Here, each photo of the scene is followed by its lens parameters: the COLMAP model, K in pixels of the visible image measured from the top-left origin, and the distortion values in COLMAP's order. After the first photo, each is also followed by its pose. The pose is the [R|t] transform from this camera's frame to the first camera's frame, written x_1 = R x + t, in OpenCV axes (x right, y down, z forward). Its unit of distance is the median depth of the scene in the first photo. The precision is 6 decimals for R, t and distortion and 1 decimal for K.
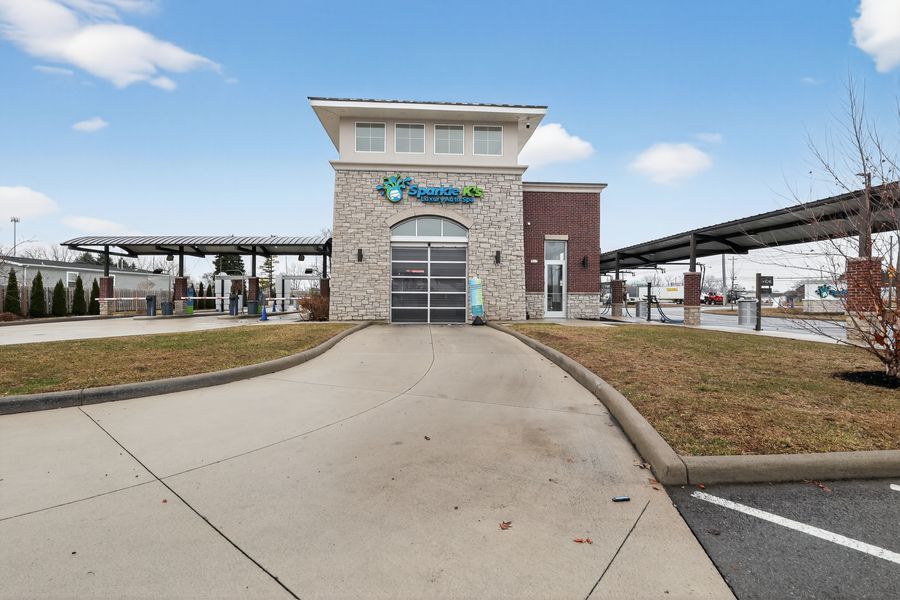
lens RADIAL K [[390.0, 0, 448.0], [0, 390.0, 296.2], [0, 0, 1]] dist [0.001826, 0.000107]
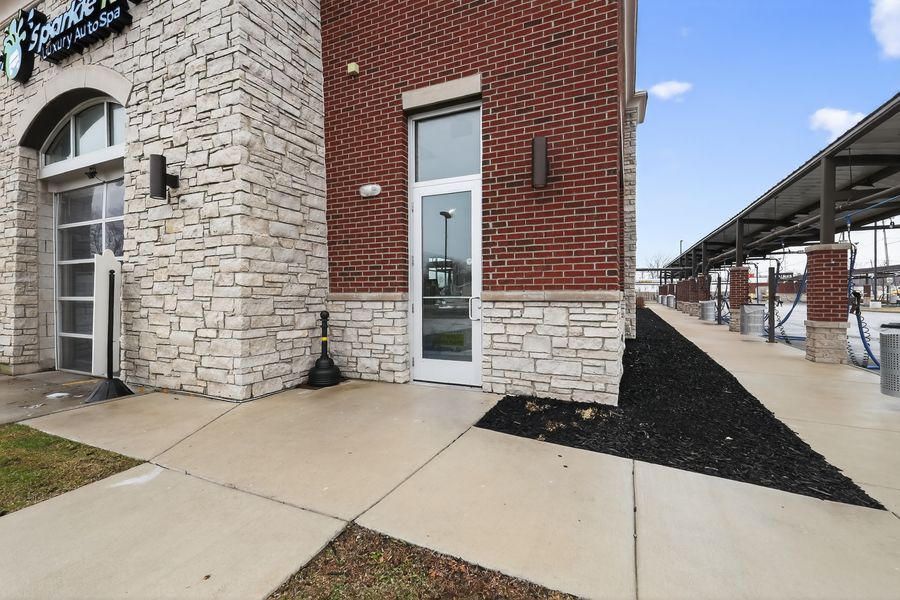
lens RADIAL K [[390.0, 0, 448.0], [0, 390.0, 296.2], [0, 0, 1]] dist [0.001826, 0.000107]
pose [[0.882551, -0.006650, -0.470170, 0.448663], [0.012220, 0.999887, 0.008797, -0.011077], [0.470058, -0.013509, 0.882532, 0.827434]]
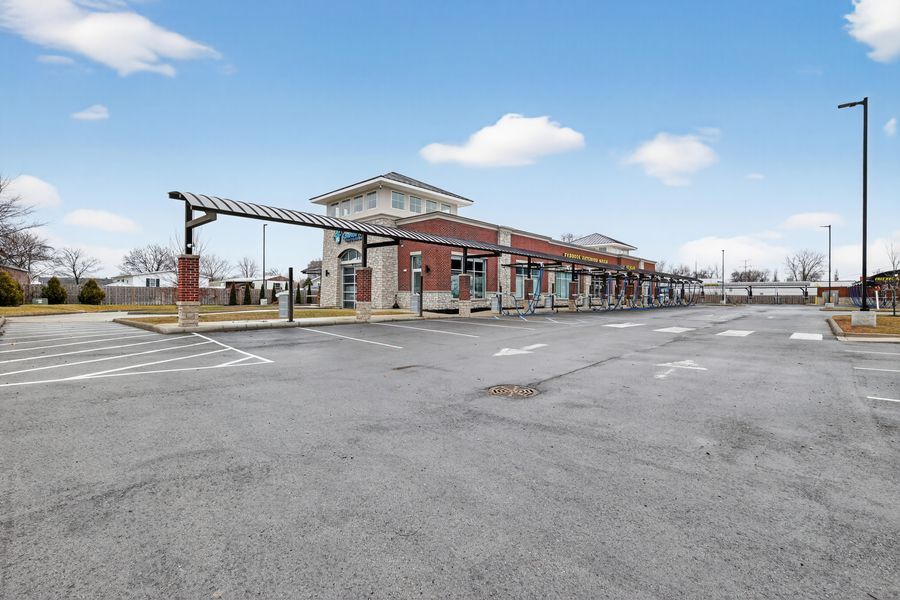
lens RADIAL K [[390.0, 0, 448.0], [0, 390.0, 296.2], [0, 0, 1]] dist [0.001826, 0.000107]
pose [[0.689708, 0.000064, -0.724088, 1.545684], [0.000981, 0.999999, 0.001023, 0.009022], [0.724087, -0.001416, 0.689707, 0.089508]]
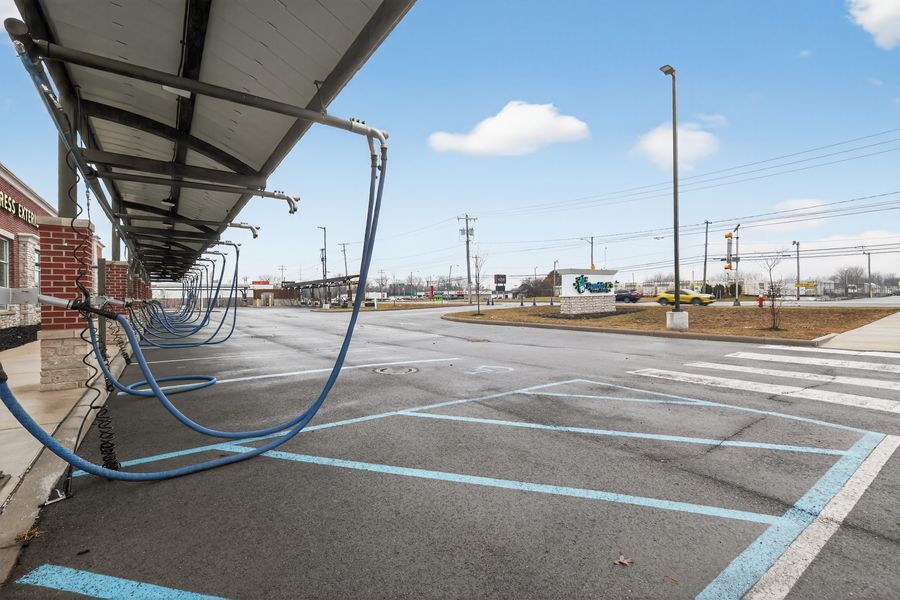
lens RADIAL K [[398.7, 0, 450.0], [0, 398.7, 300.0], [0, 0, 1]] dist [0.000788, 0.000037]
pose [[0.843379, -0.019777, 0.536955, 0.705706], [0.014325, 0.999795, 0.014324, 0.004029], [-0.537128, -0.004388, 0.843490, 0.990089]]
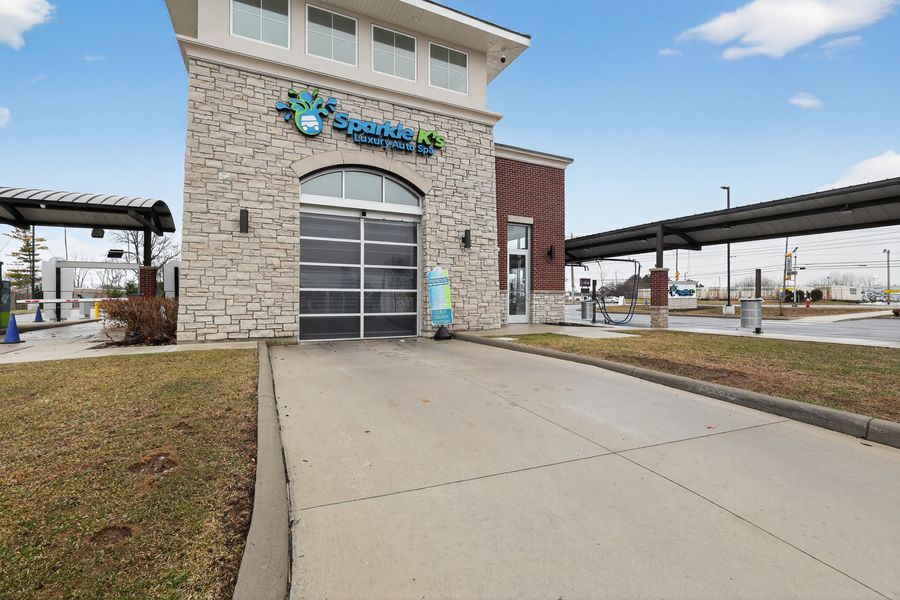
lens RADIAL K [[390.0, 0, 448.0], [0, 390.0, 296.2], [0, 0, 1]] dist [0.001826, 0.000107]
pose [[0.925620, -0.002358, 0.378446, -0.162060], [0.001734, 0.999997, 0.001989, -0.000370], [-0.378449, -0.001185, 0.925621, 0.367725]]
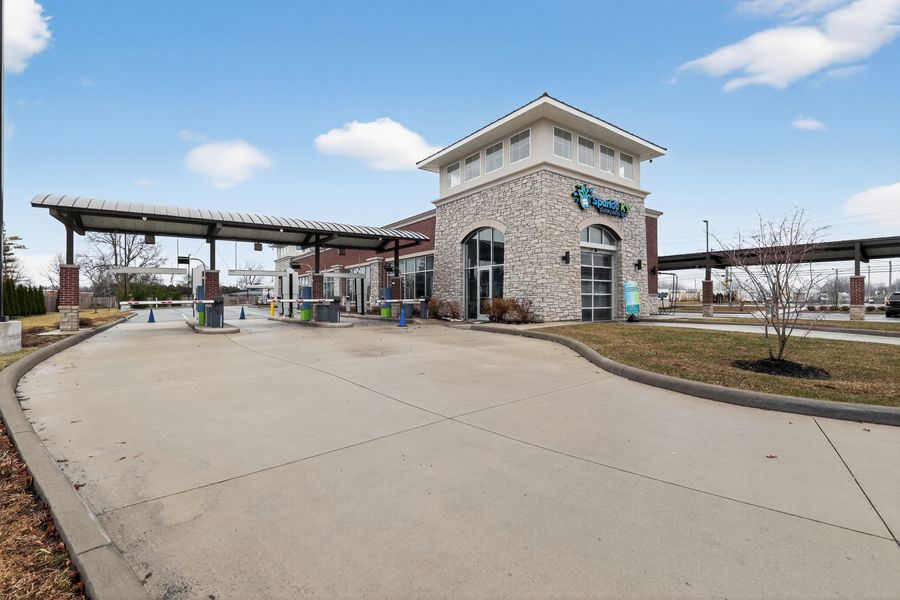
lens RADIAL K [[378.3, 0, 424.2], [0, 378.3, 300.4], [0, 0, 1]] dist [-0.019528, -0.000025]
pose [[0.872773, -0.005952, 0.488089, -1.004198], [0.001233, 0.999949, 0.009990, -0.002512], [-0.488124, -0.008117, 0.872737, 0.303340]]
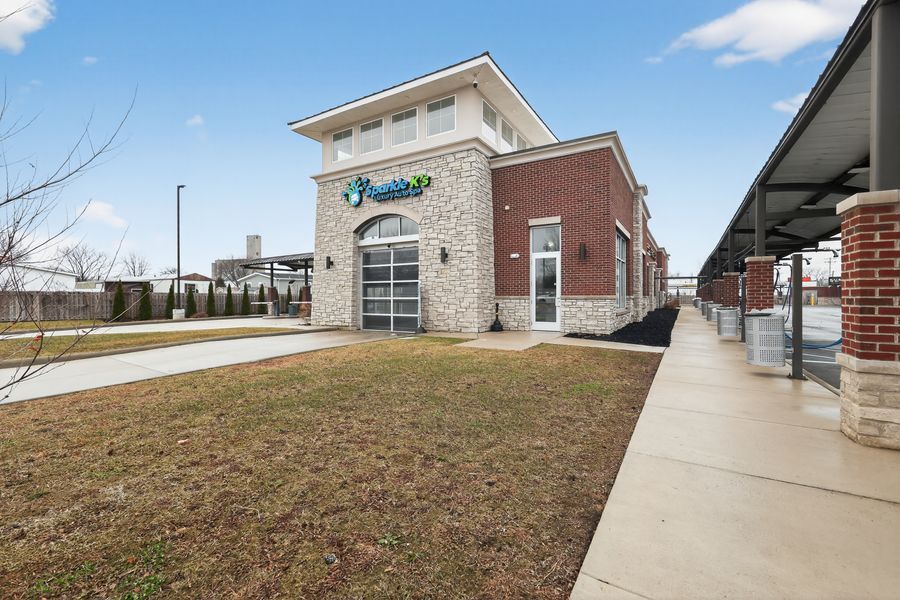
lens RADIAL K [[390.0, 0, 448.0], [0, 390.0, 296.2], [0, 0, 1]] dist [0.001826, 0.000107]
pose [[0.822292, -0.008814, -0.568998, 0.594642], [0.009410, 0.999954, -0.001891, -0.011057], [0.568988, -0.003799, 0.822337, 0.321308]]
